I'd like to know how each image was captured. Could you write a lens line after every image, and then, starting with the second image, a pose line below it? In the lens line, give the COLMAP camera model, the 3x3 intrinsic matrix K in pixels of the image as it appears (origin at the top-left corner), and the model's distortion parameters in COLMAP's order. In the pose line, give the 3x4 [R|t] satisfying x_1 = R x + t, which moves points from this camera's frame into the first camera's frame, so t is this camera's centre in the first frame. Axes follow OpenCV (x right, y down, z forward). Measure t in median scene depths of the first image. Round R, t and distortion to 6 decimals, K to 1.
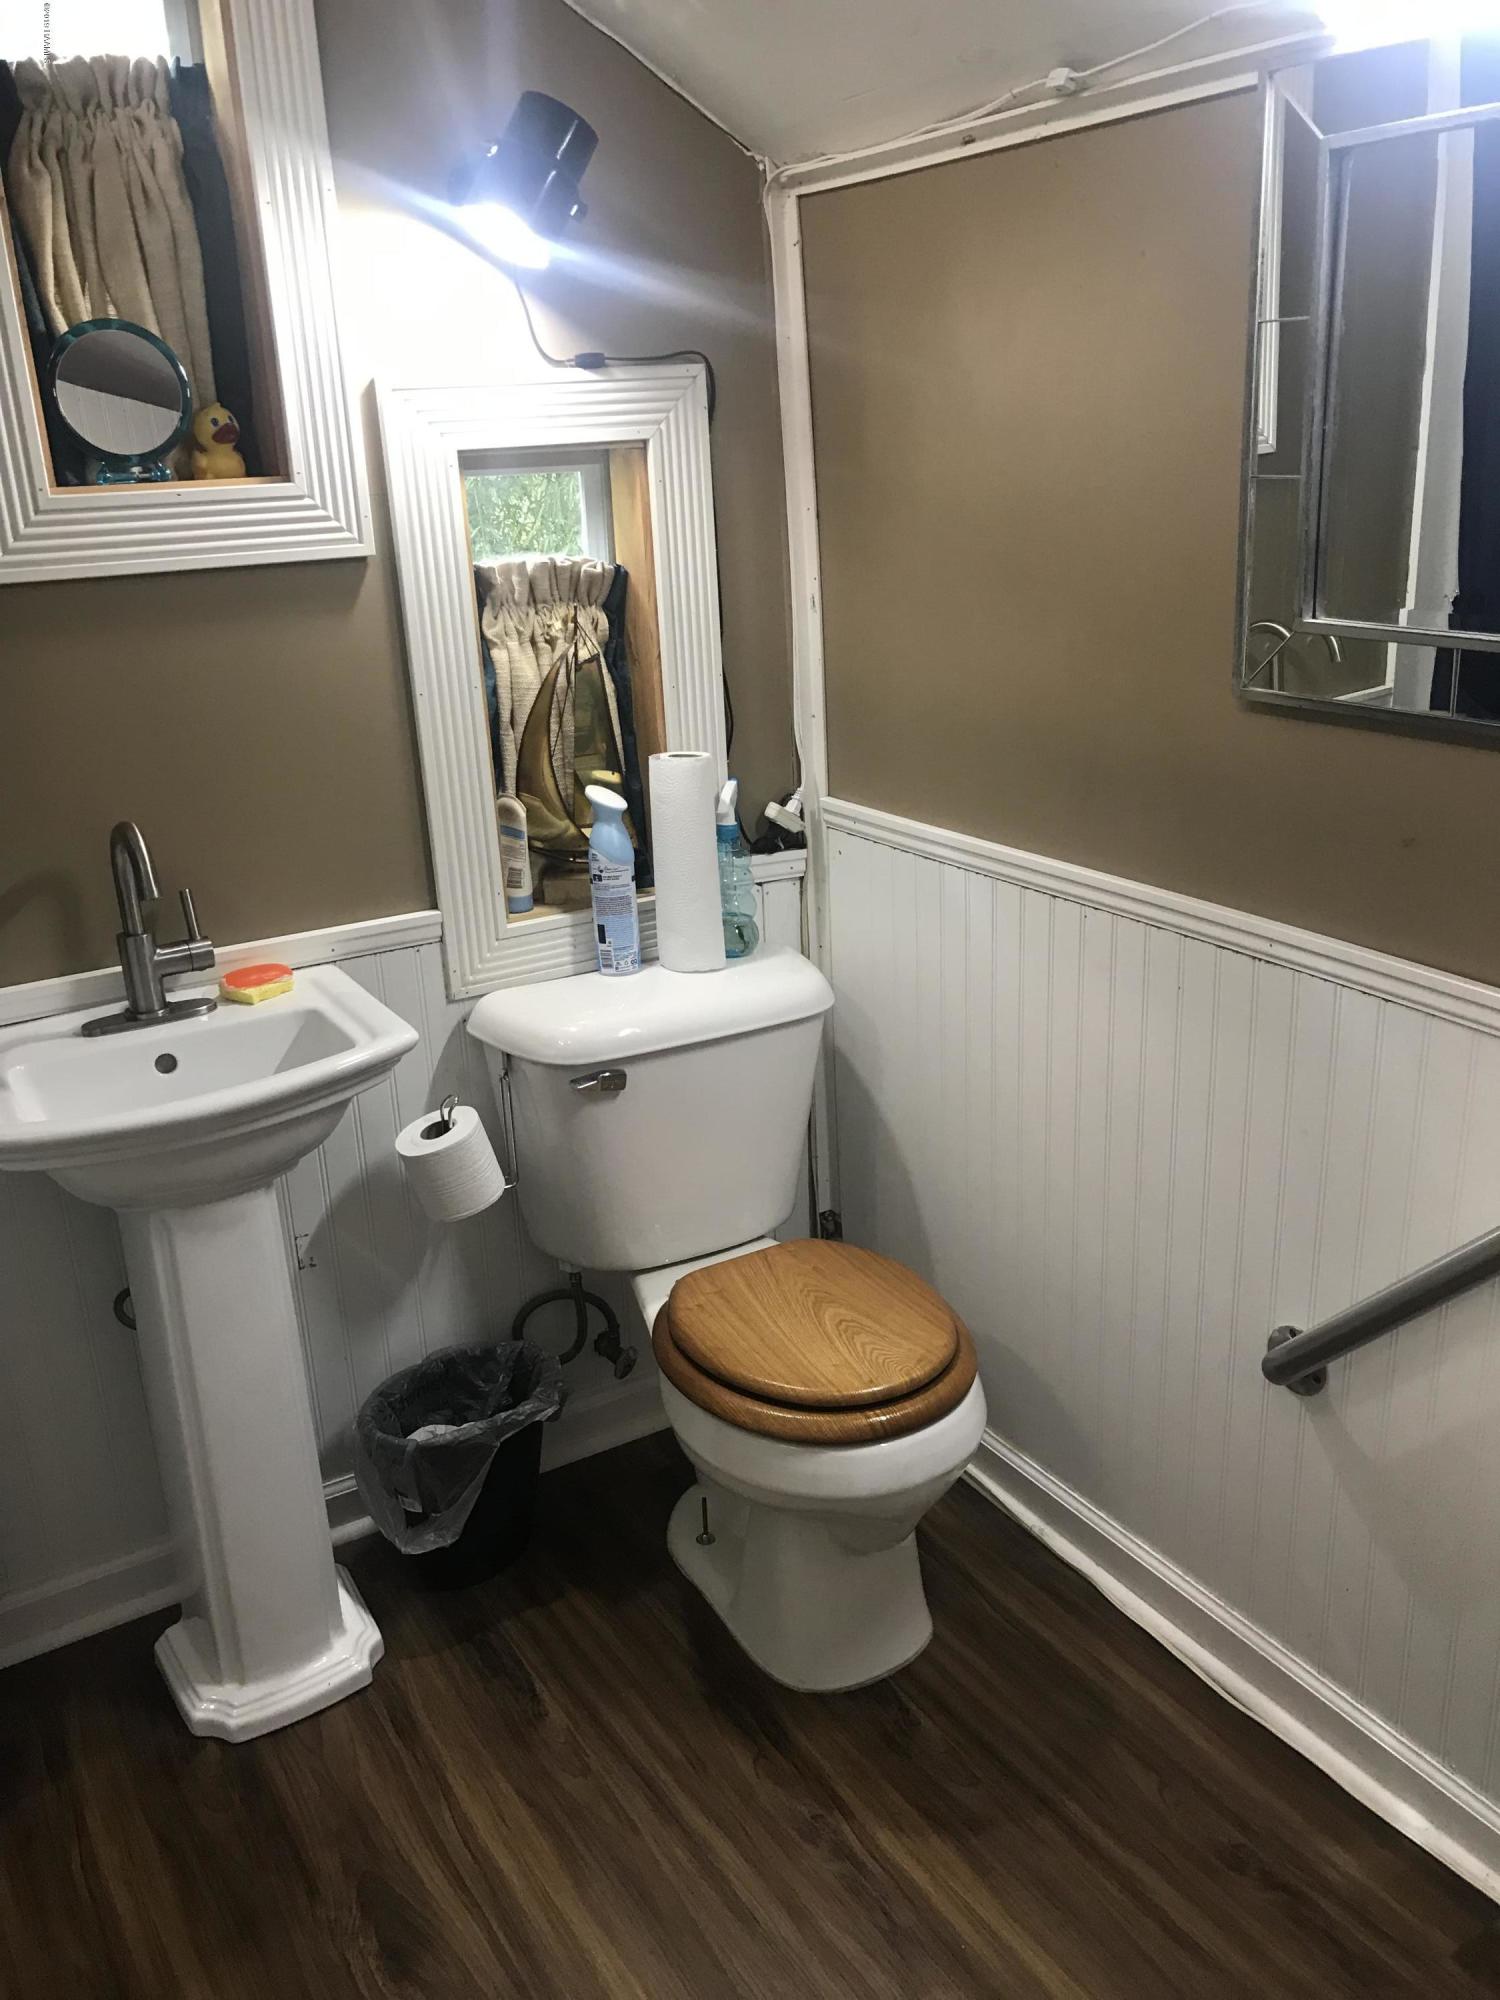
lens RADIAL K [[1657.3, 0, 750.0], [0, 1657.3, 1000.0], [0, 0, 1]] dist [0.064177, -0.053278]
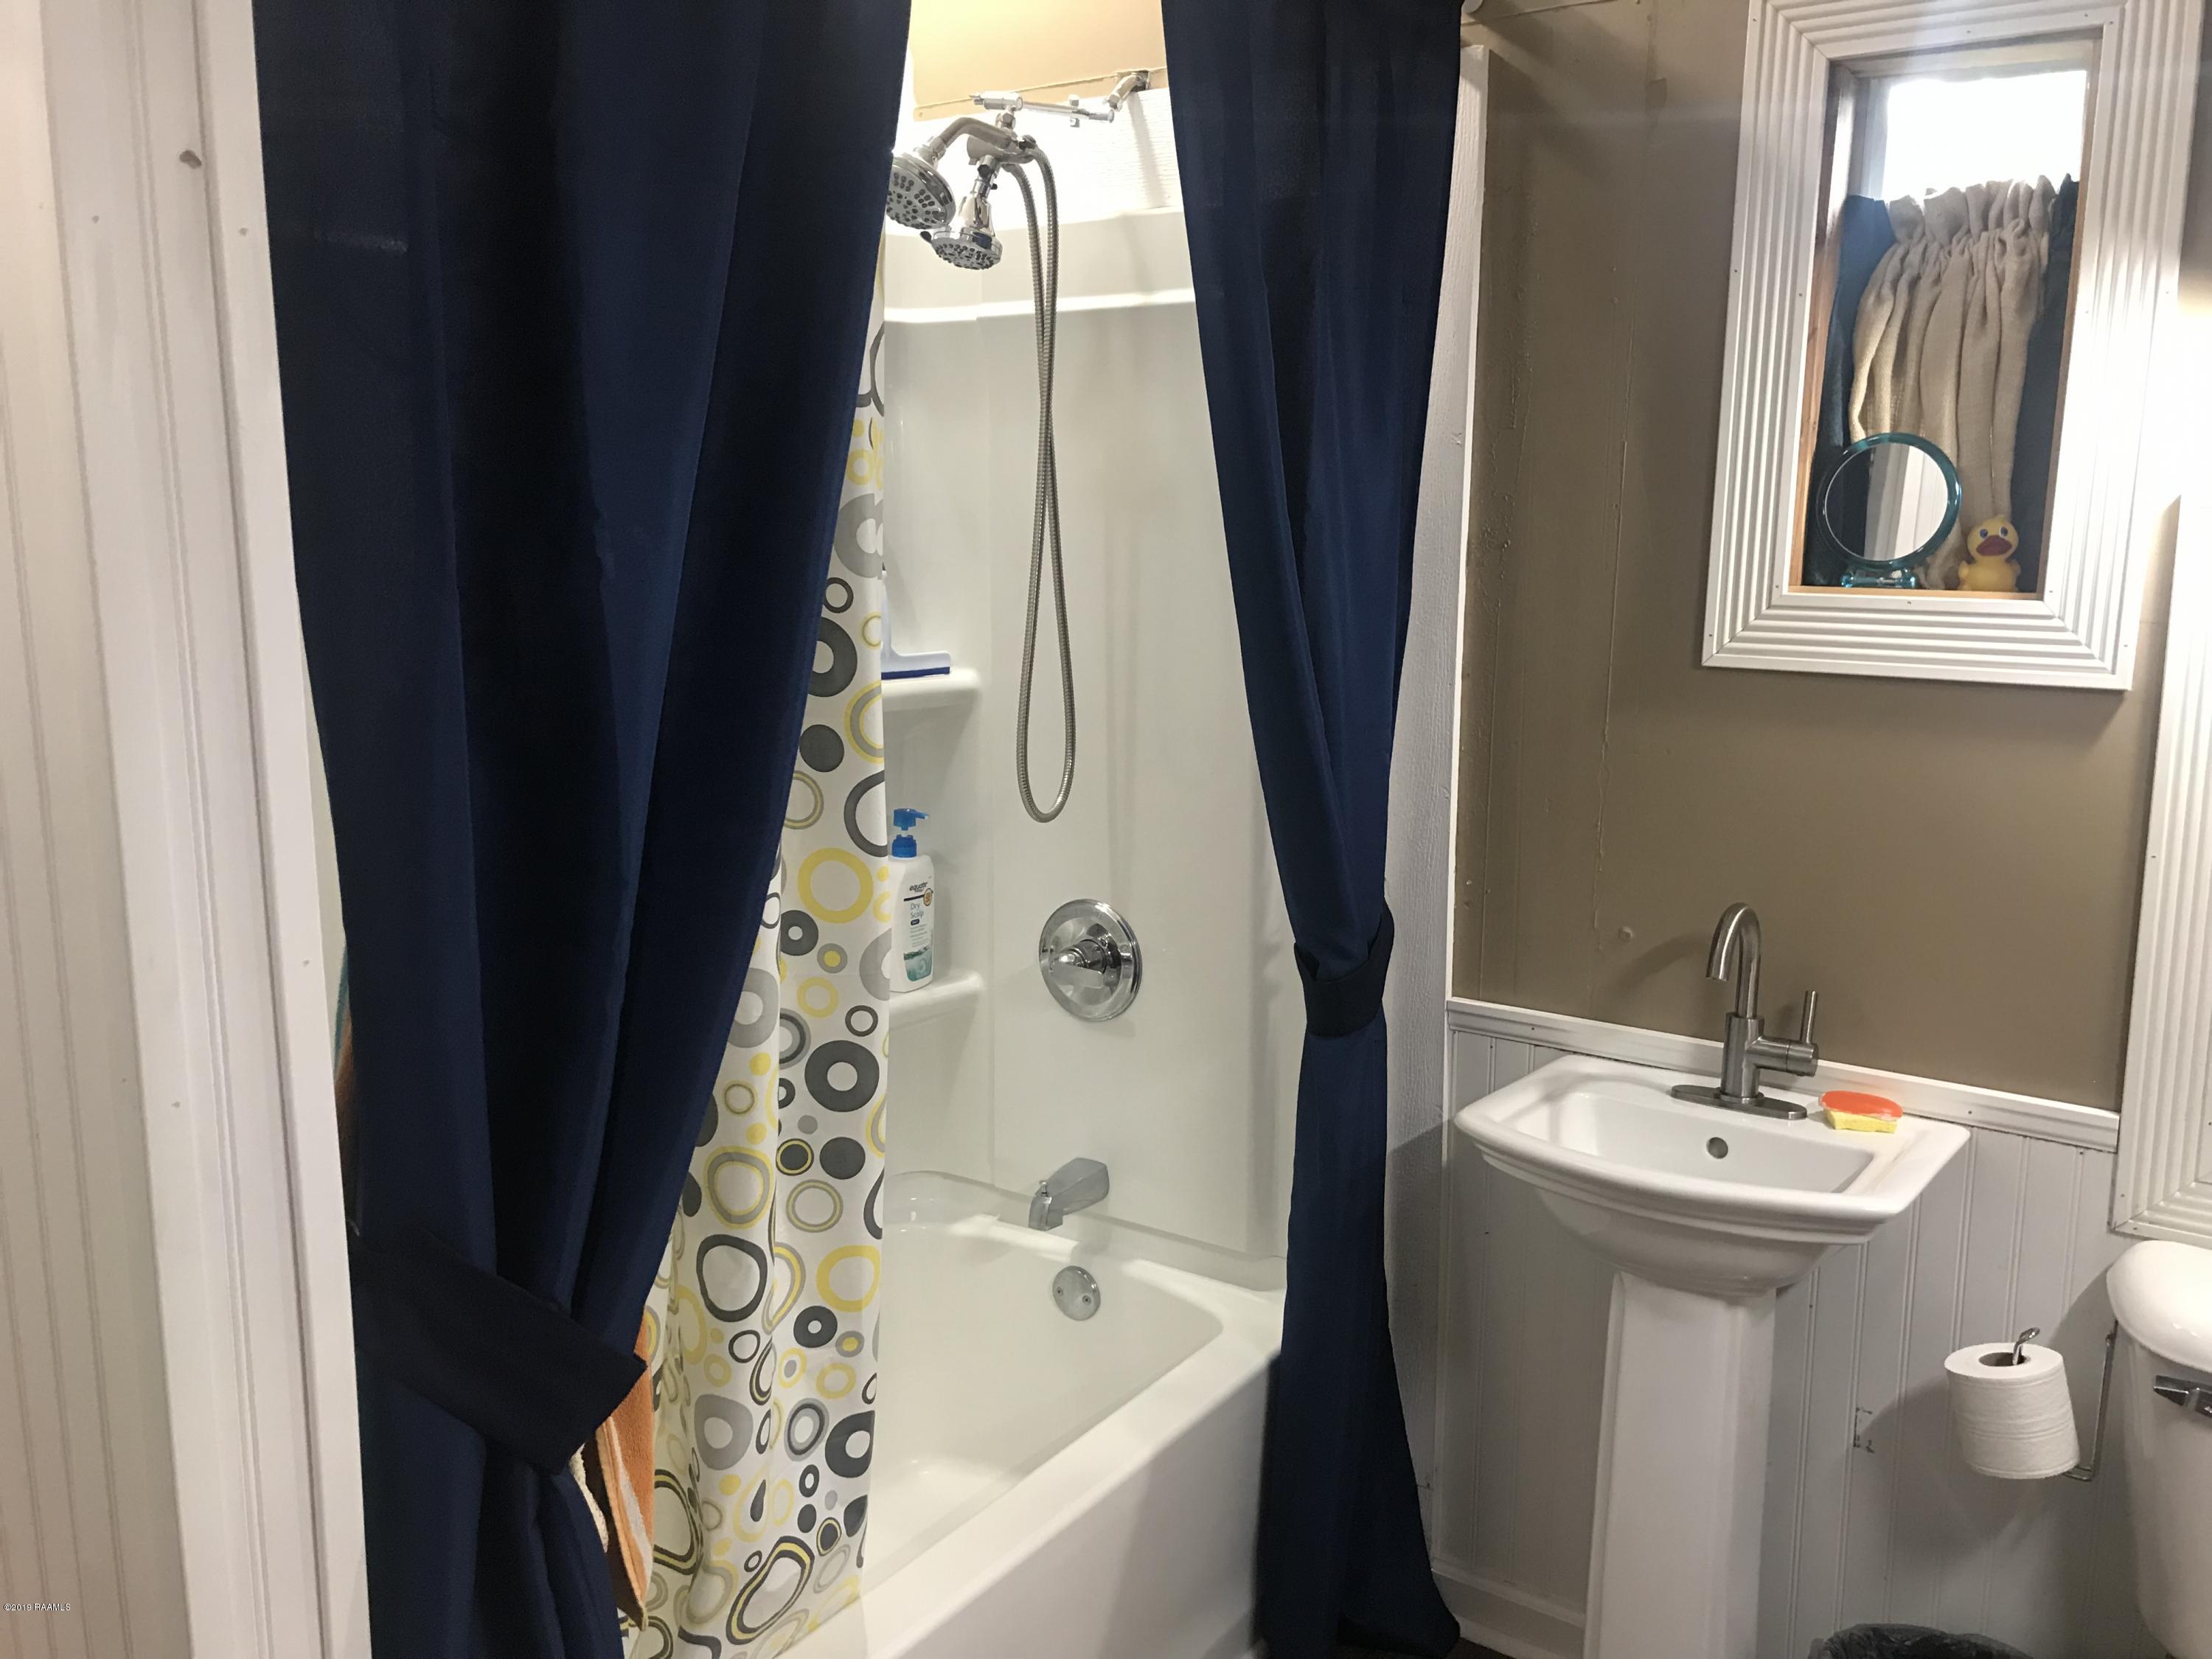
lens RADIAL K [[1833.0, 0, 1106.0], [0, 1833.0, 829.5], [0, 0, 1]] dist [0.064177, -0.053278]
pose [[0.427527, 0.205852, -0.880253, 0.411984], [-0.334653, 0.940590, 0.057426, -0.079707], [0.839779, 0.270028, 0.471016, 0.131493]]
